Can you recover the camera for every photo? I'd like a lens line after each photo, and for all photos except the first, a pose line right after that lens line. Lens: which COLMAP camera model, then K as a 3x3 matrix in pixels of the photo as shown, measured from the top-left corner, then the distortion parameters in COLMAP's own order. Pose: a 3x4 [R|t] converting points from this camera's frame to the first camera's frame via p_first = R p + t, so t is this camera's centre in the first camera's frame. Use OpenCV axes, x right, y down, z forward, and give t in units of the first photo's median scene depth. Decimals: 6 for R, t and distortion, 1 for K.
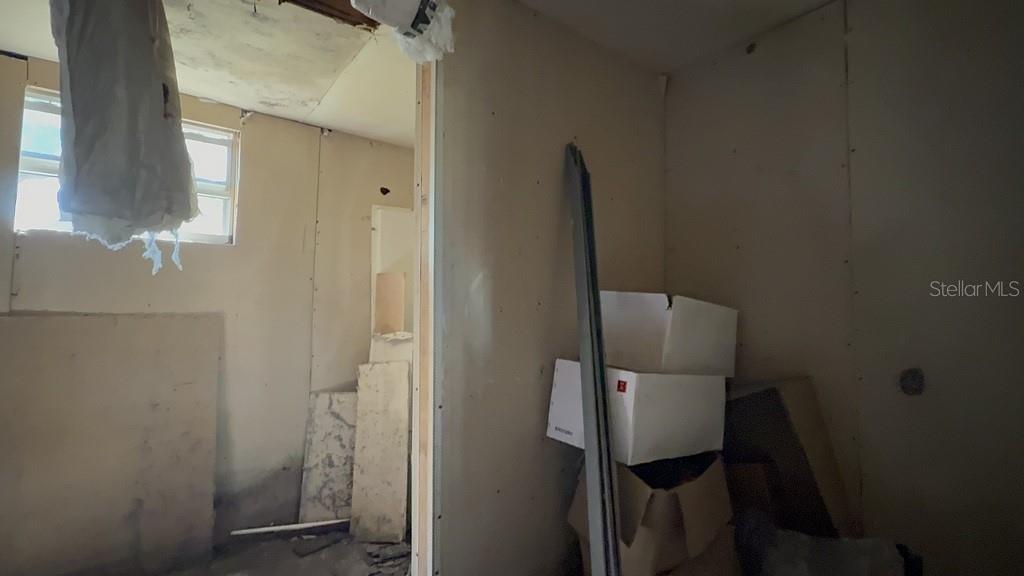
lens RADIAL K [[456.6, 0, 507.5], [0, 456.6, 286.9], [0, 0, 1]] dist [-0.004094, 0.006222]
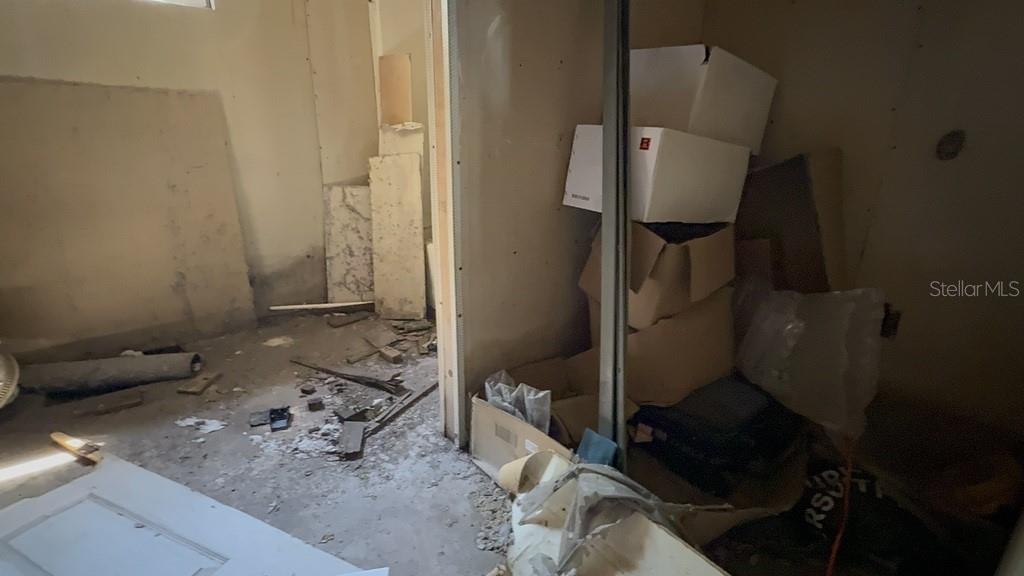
lens RADIAL K [[456.6, 0, 506.2], [0, 456.6, 286.1], [0, 0, 1]] dist [-0.004094, 0.006222]
pose [[0.999822, 0.013269, -0.013388, -0.021731], [-0.007742, 0.936652, 0.350175, 0.130356], [0.017186, -0.350009, 0.936589, -0.013214]]
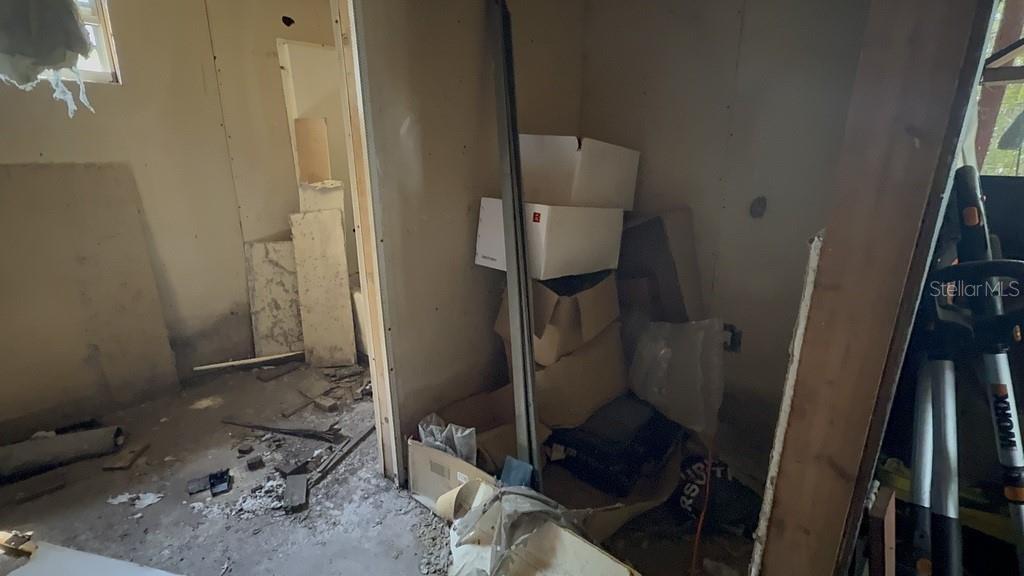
lens RADIAL K [[456.6, 0, 510.5], [0, 456.6, 287.2], [0, 0, 1]] dist [-0.004094, 0.006222]
pose [[0.986479, -0.057801, 0.153354, -0.008648], [0.006304, 0.948430, 0.316923, 0.008519], [-0.163764, -0.311671, 0.935971, -0.130578]]
